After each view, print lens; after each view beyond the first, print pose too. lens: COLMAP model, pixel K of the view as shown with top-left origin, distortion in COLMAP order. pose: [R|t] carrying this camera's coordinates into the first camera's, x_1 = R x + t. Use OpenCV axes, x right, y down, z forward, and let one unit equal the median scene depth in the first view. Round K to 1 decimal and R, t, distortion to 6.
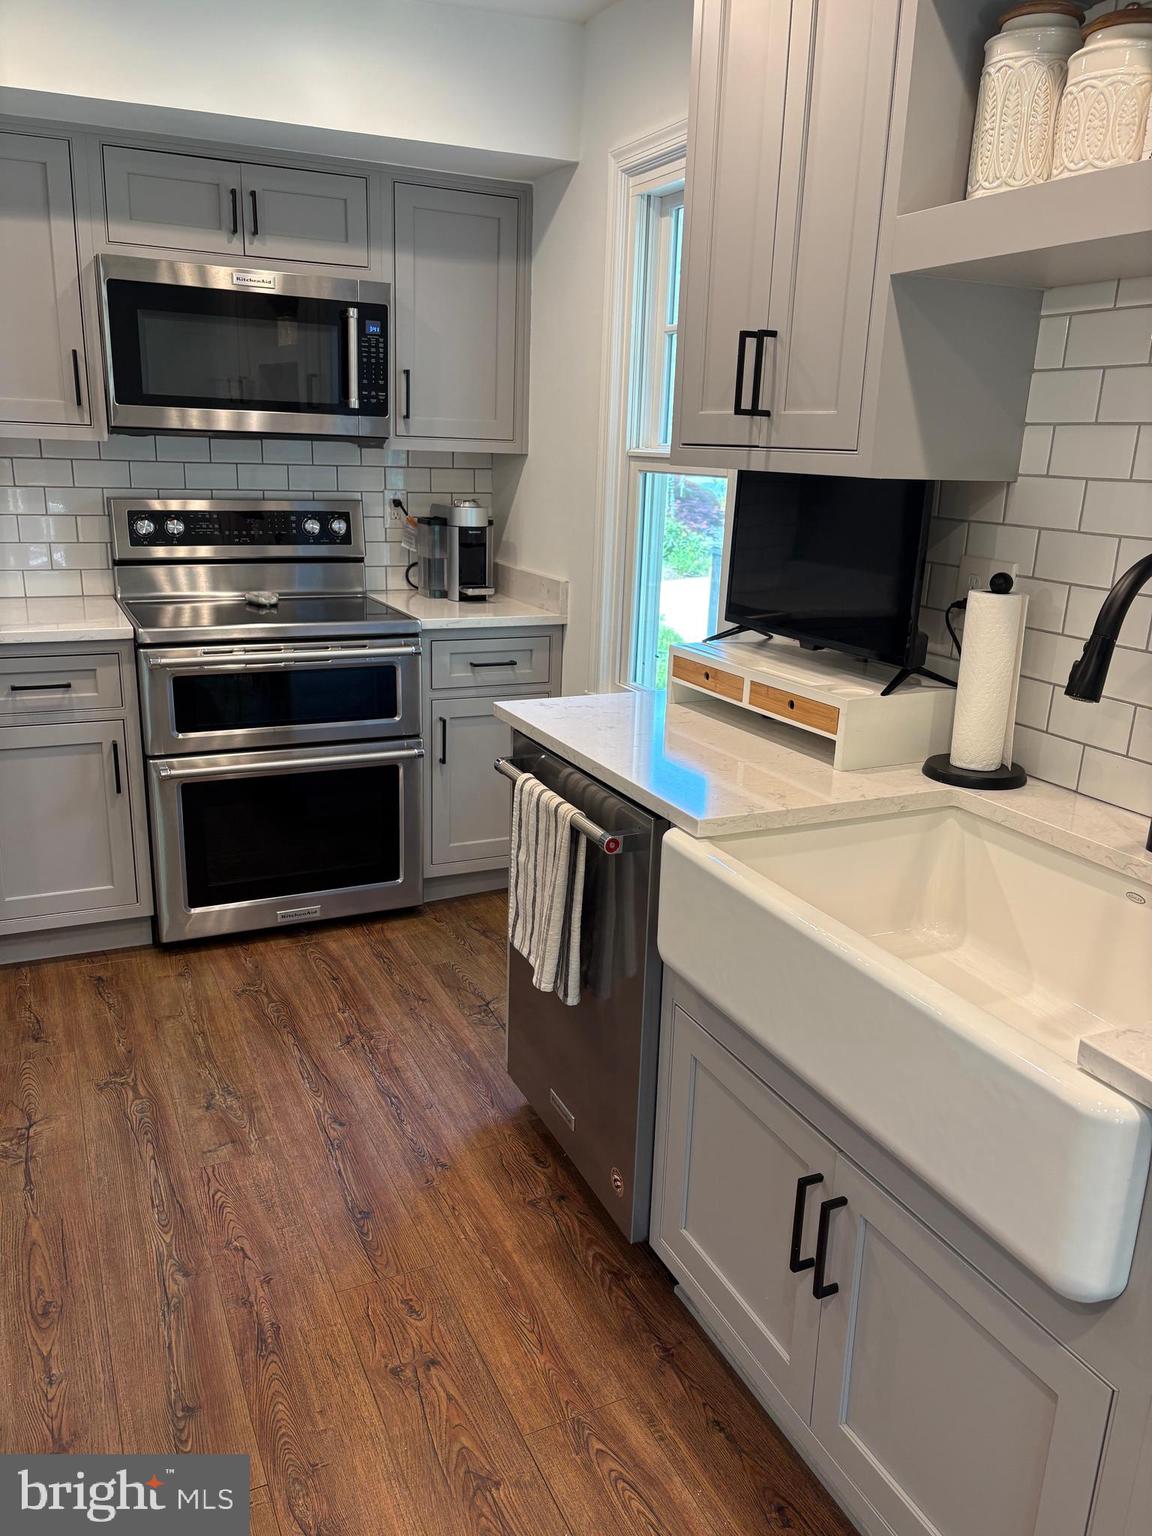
lens RADIAL K [[1165.8, 0, 574.2], [0, 1165.8, 772.2], [0, 0, 1]] dist [0.046475, -0.041780]
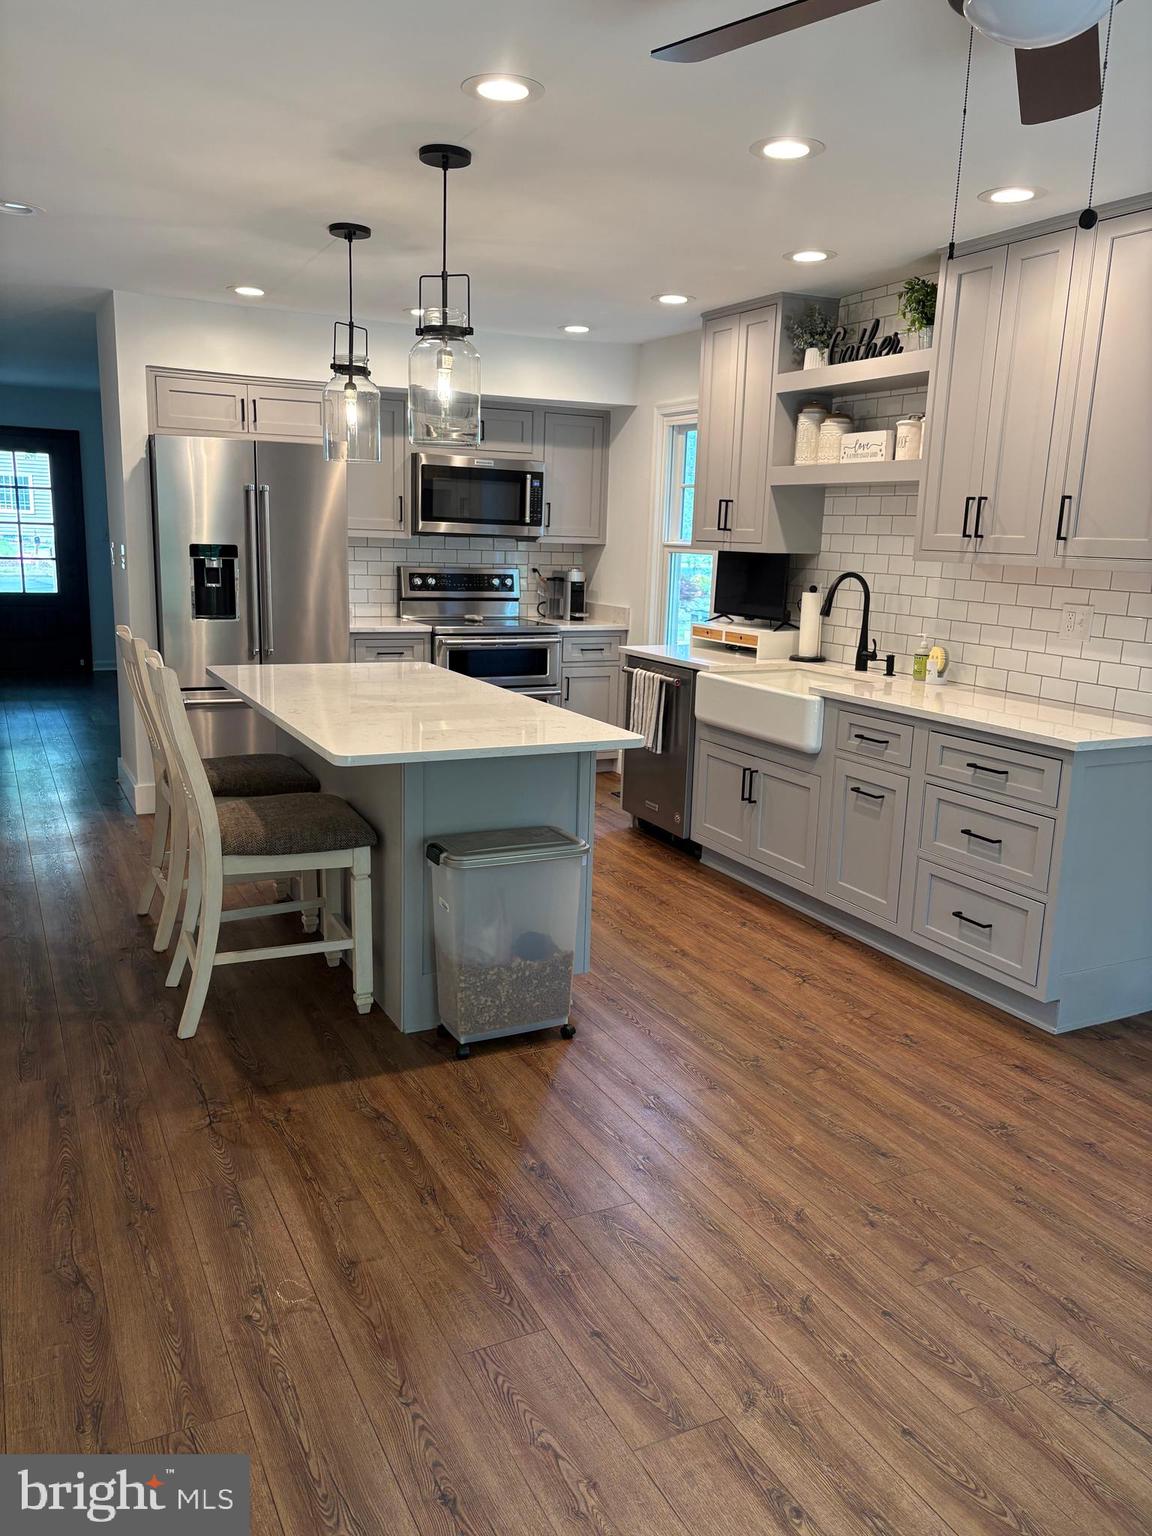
lens RADIAL K [[1165.8, 0, 572.8], [0, 1165.8, 787.8], [0, 0, 1]] dist [0.046475, -0.041780]
pose [[0.999618, -0.006459, 0.026869, -0.243627], [0.008043, 0.998212, -0.059236, 0.395428], [-0.026439, 0.059430, 0.997882, -1.462314]]
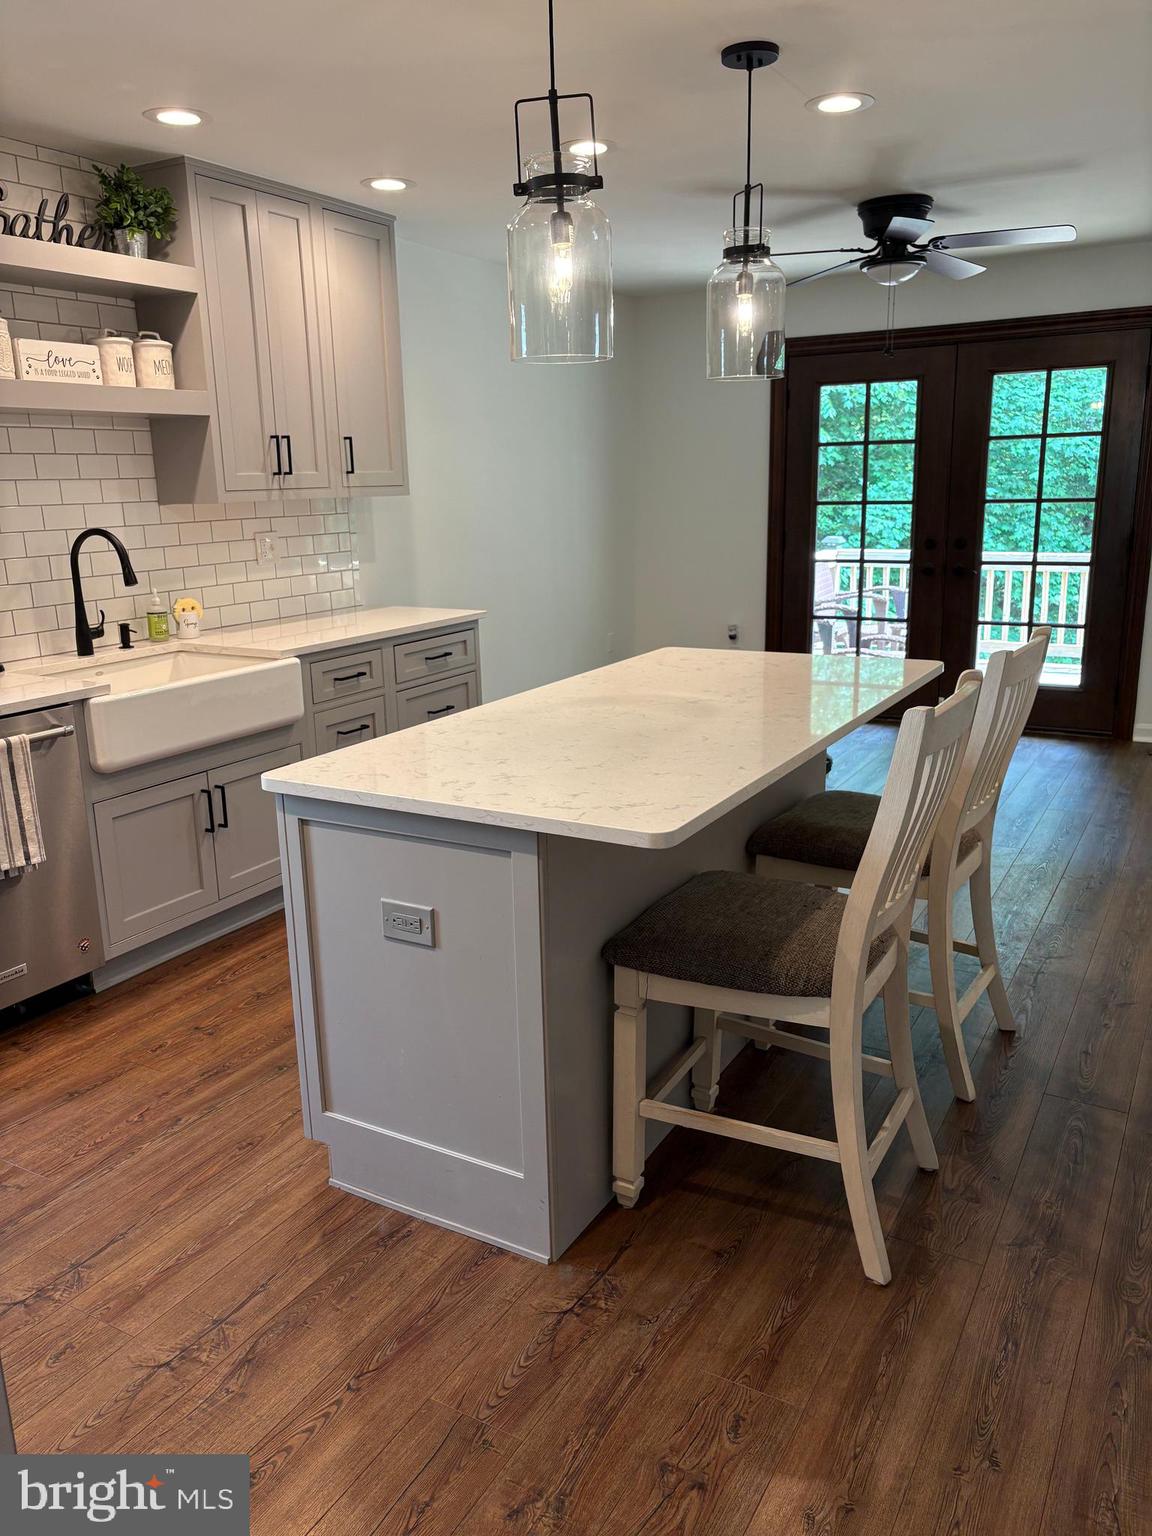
lens RADIAL K [[1165.8, 0, 567.9], [0, 1165.8, 780.1], [0, 0, 1]] dist [0.046475, -0.041780]
pose [[-0.572098, -0.226602, 0.788261, -1.444754], [0.231936, 0.877152, 0.420489, -0.351241], [-0.786708, 0.423387, -0.449259, 1.008051]]
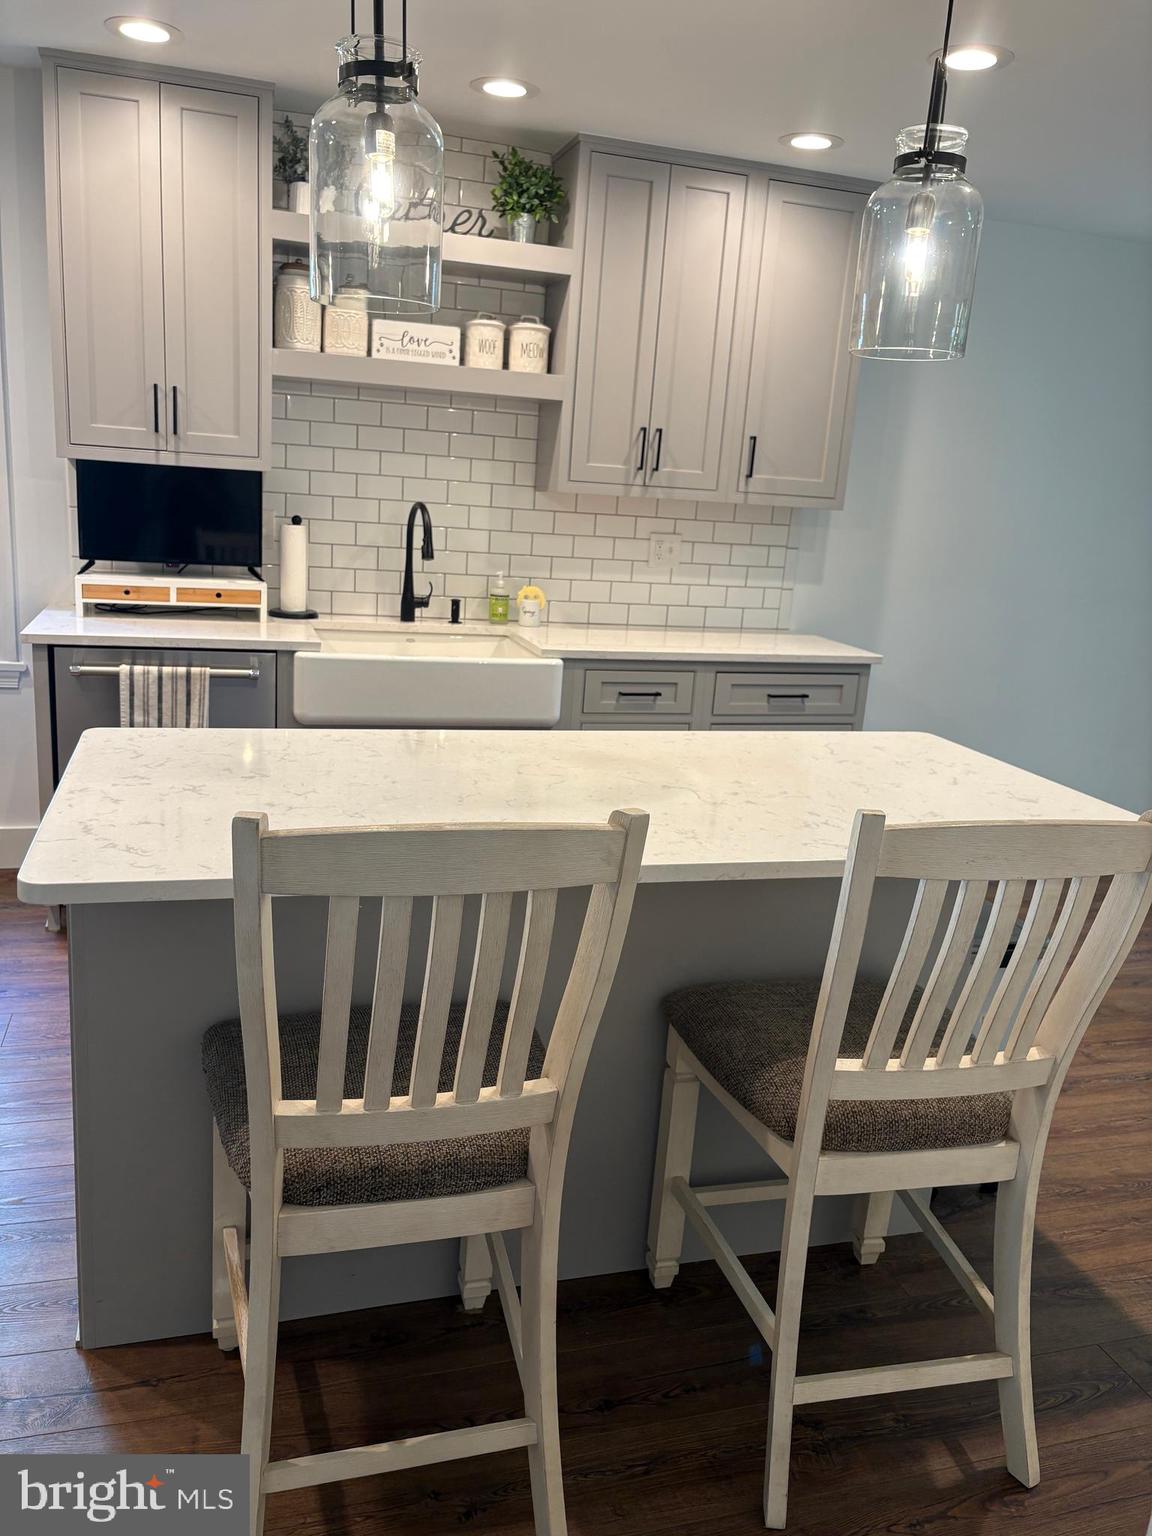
lens RADIAL K [[1165.8, 0, 562.2], [0, 1165.8, 768.2], [0, 0, 1]] dist [0.046475, -0.041780]
pose [[0.156056, -0.257243, 0.953663, -1.383082], [0.212106, 0.951696, 0.222004, -0.085060], [-0.964706, 0.167632, 0.203081, 0.151569]]
